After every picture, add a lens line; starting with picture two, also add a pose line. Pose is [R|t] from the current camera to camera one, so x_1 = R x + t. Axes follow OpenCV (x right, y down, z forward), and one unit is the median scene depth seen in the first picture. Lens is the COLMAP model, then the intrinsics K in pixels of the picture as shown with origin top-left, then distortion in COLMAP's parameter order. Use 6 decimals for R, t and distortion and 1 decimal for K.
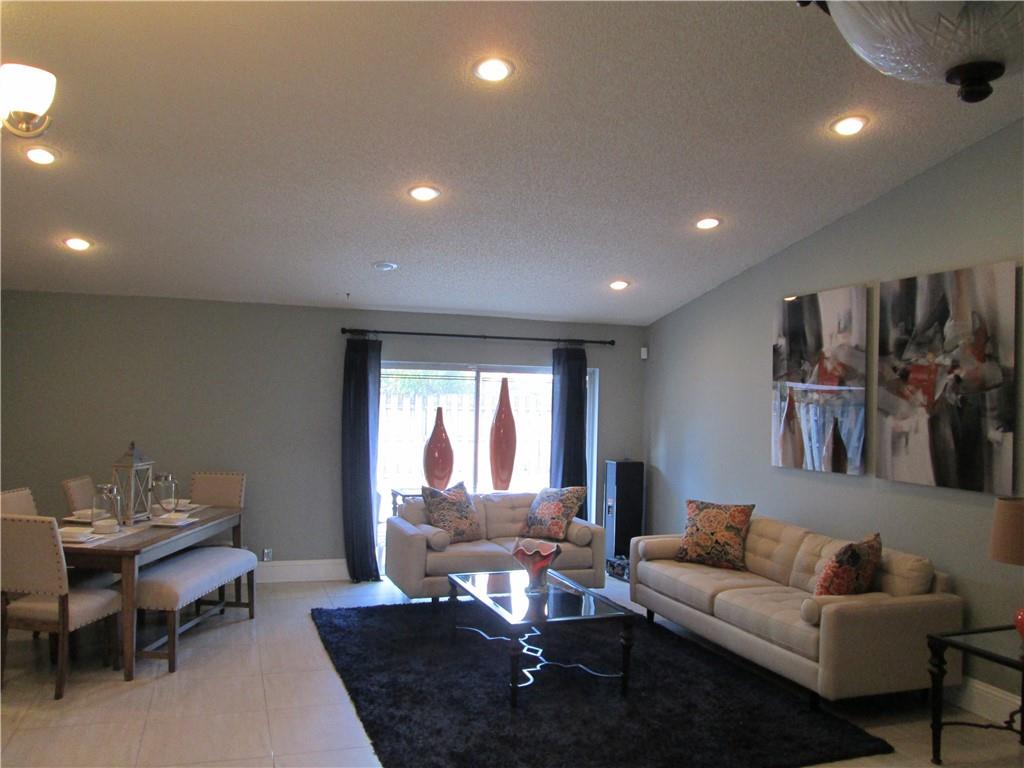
lens RADIAL K [[855.1, 0, 517.5], [0, 855.1, 386.3], [0, 0, 1]] dist [-0.040390, 0.015284]
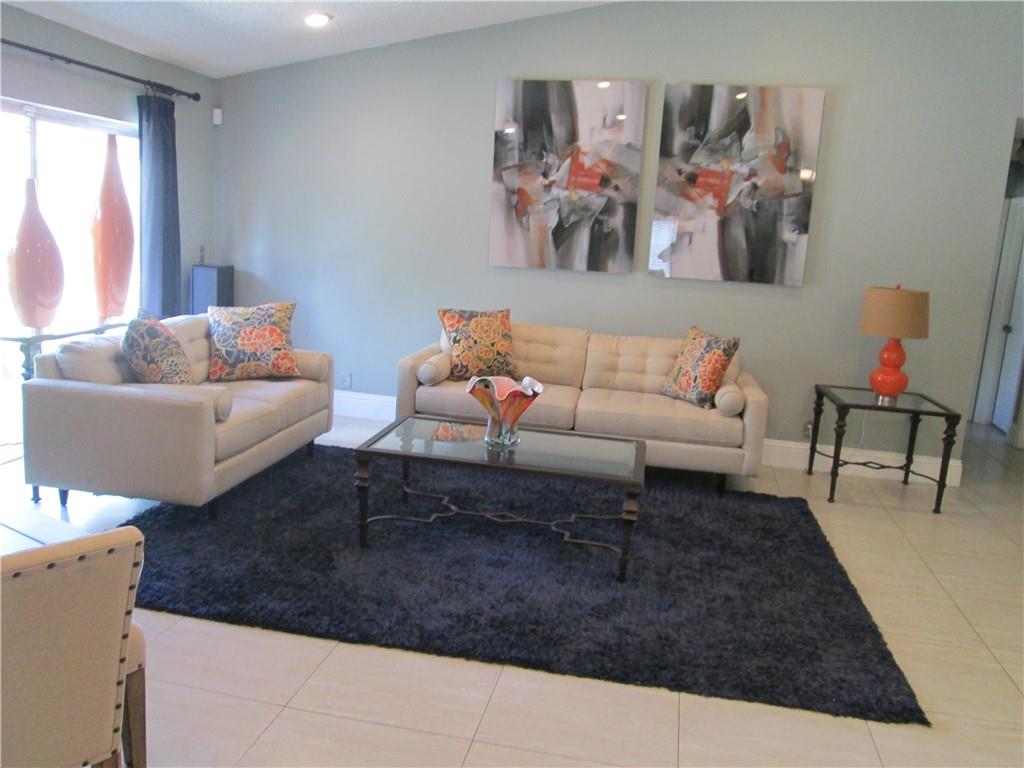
lens RADIAL K [[855.1, 0, 512.9], [0, 855.1, 385.8], [0, 0, 1]] dist [-0.040390, 0.015284]
pose [[0.503349, -0.148058, 0.851304, -0.618649], [-0.060798, 0.976700, 0.205815, 0.035420], [-0.861942, -0.155354, 0.482619, 0.640849]]
